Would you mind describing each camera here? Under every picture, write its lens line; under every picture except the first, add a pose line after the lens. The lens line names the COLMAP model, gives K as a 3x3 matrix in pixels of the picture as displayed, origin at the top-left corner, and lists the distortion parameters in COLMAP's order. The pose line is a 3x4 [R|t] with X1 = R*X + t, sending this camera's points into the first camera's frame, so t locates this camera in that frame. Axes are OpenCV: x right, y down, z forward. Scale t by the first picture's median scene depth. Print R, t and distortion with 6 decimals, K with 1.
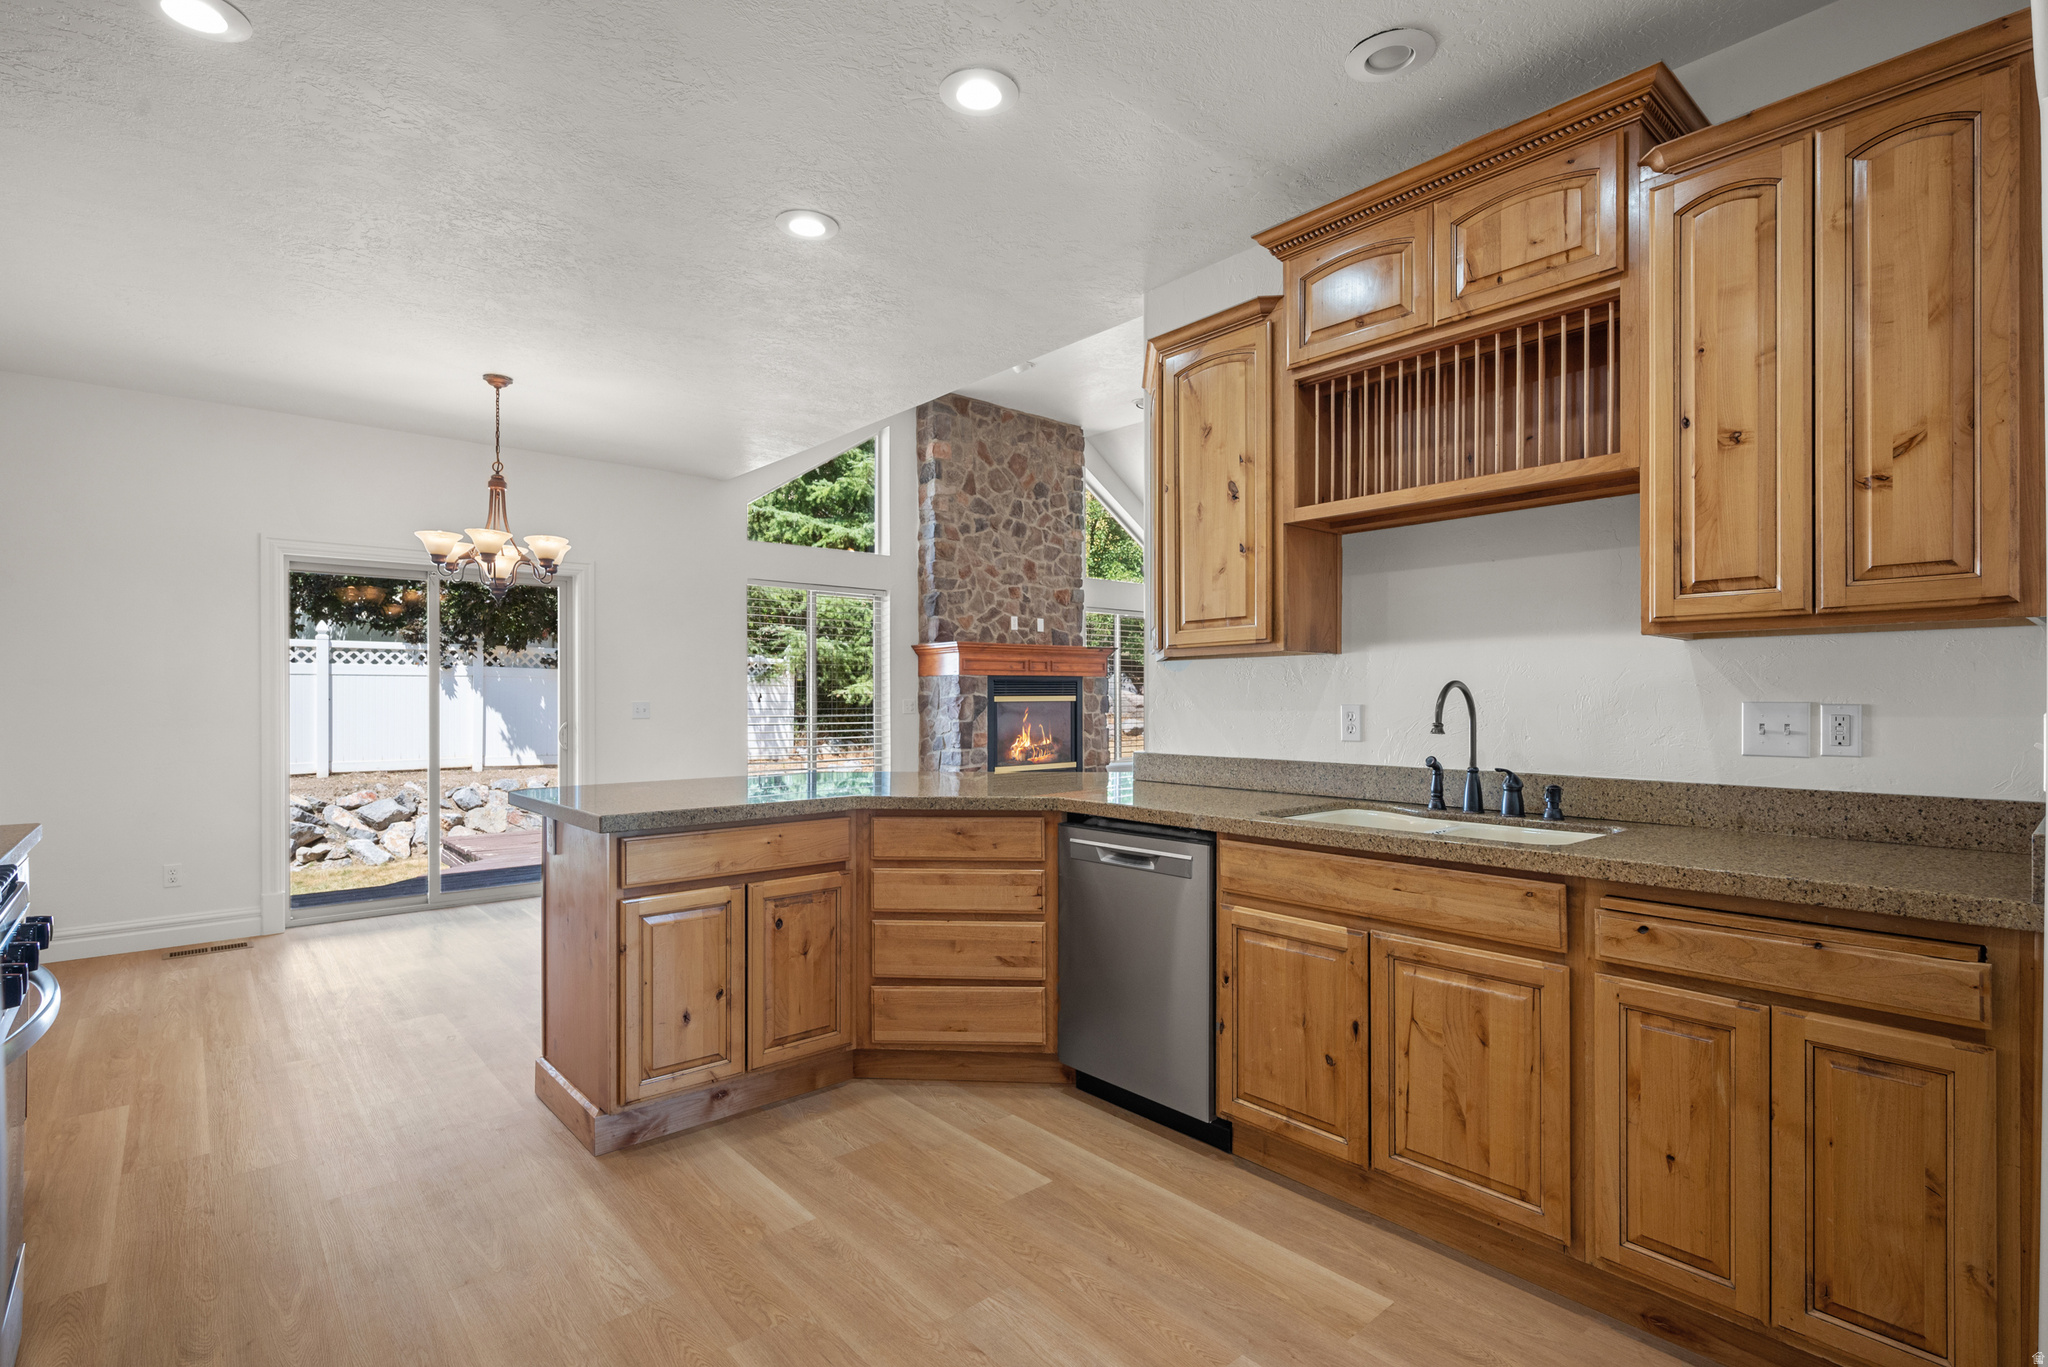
lens RADIAL K [[992.0, 0, 1028.9], [0, 992.0, 698.1], [0, 0, 1]] dist [0.000108, -0.000014]
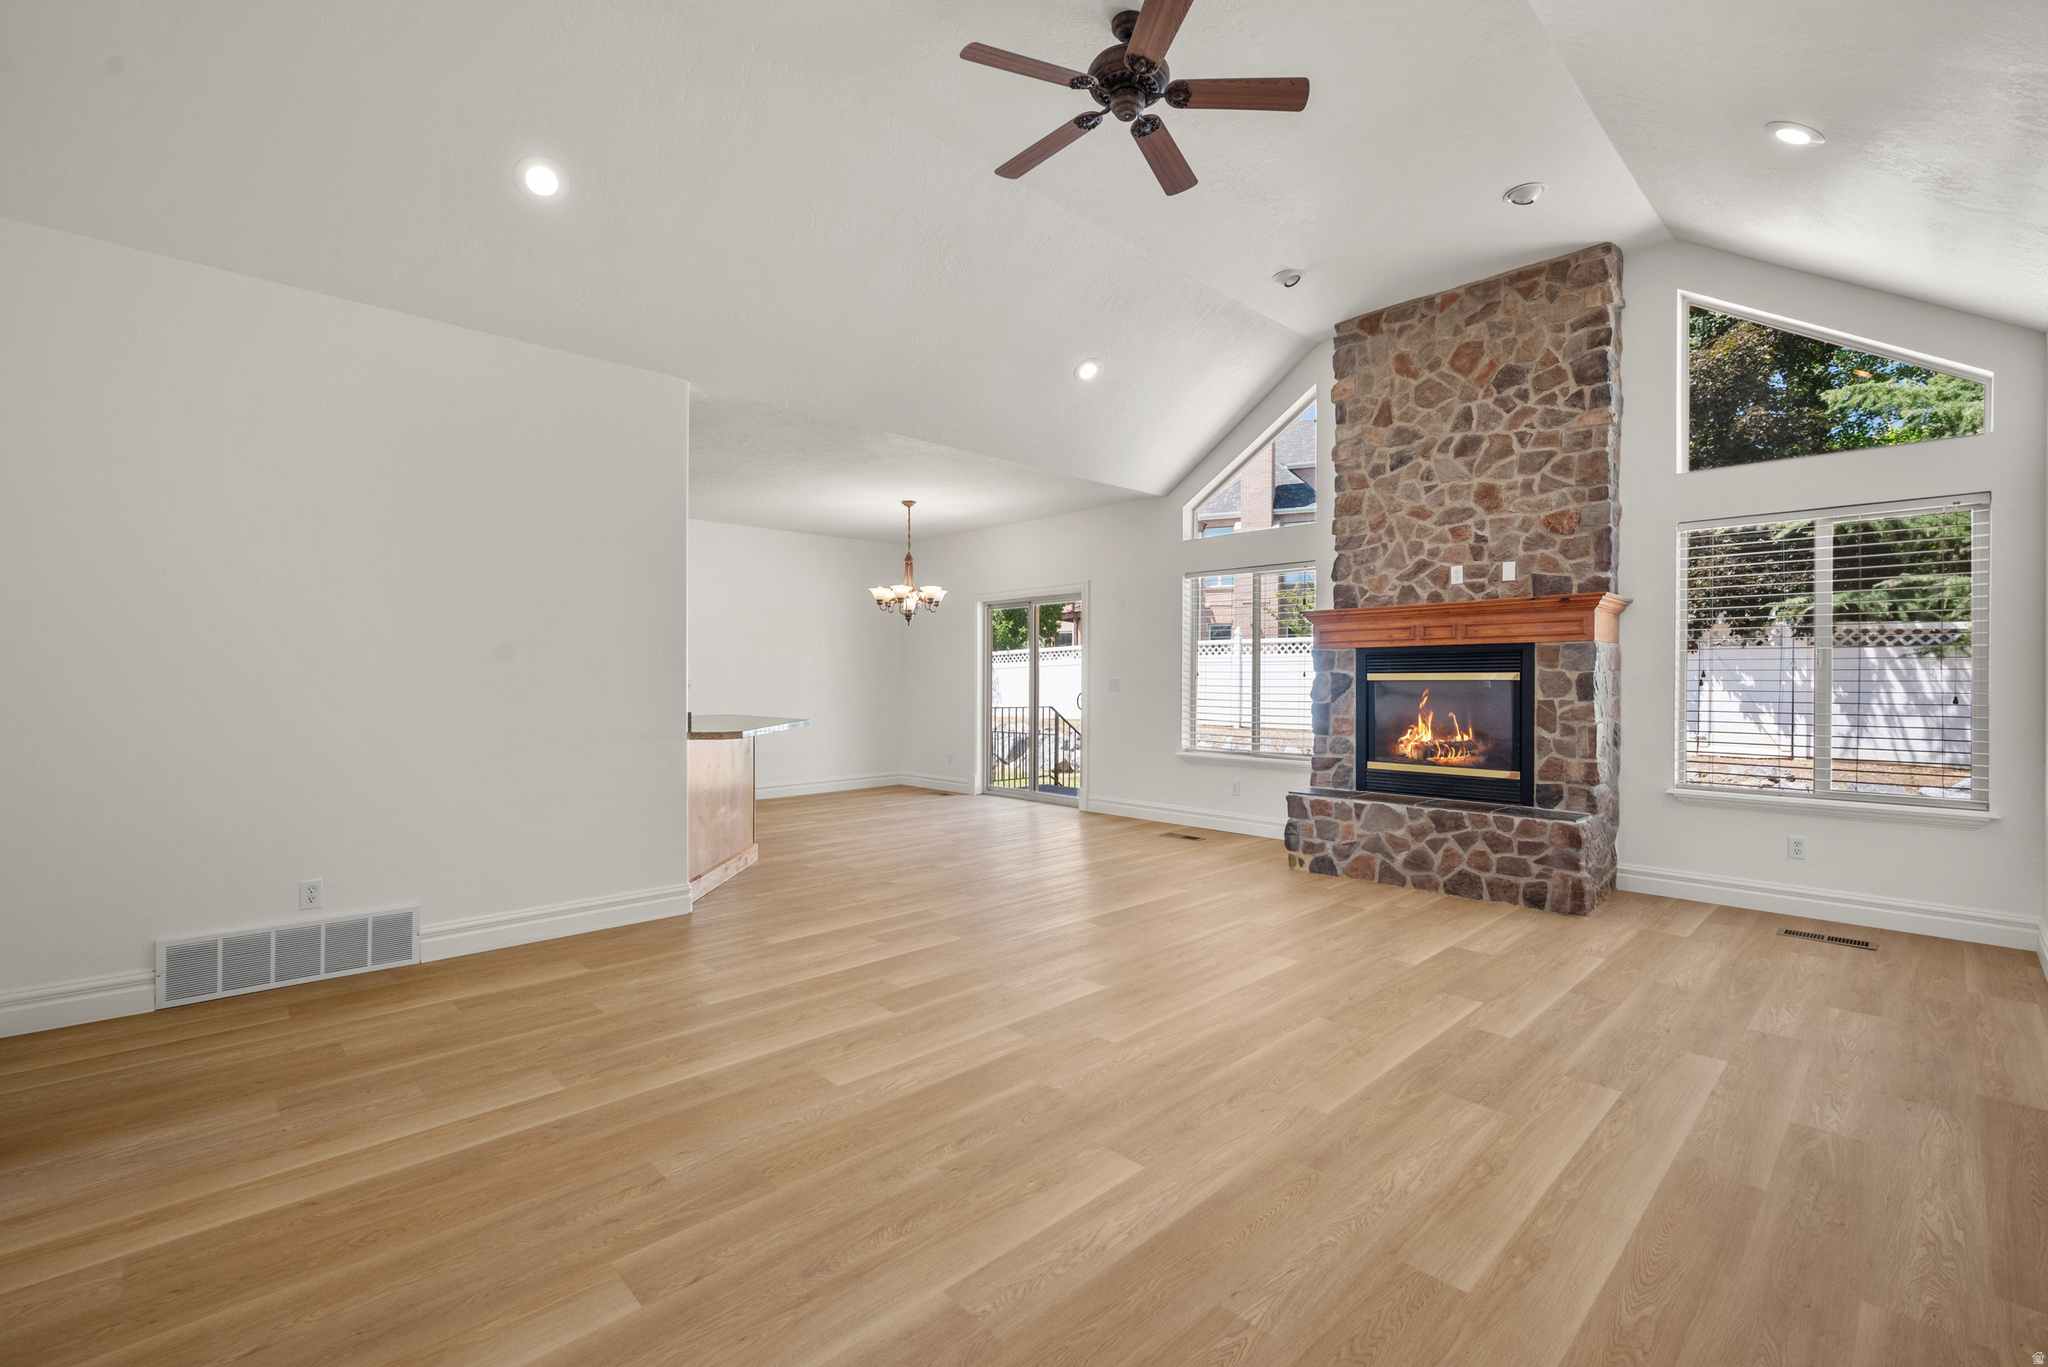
lens RADIAL K [[877.7, 0, 1026.1], [0, 877.7, 675.4], [0, 0, 1]] dist [-0.000190, 0.000020]
pose [[0.052279, -0.003912, -0.998625, 0.633314], [-0.000161, 0.999992, -0.003926, 0.002218], [0.998632, 0.000366, 0.052278, 0.655765]]
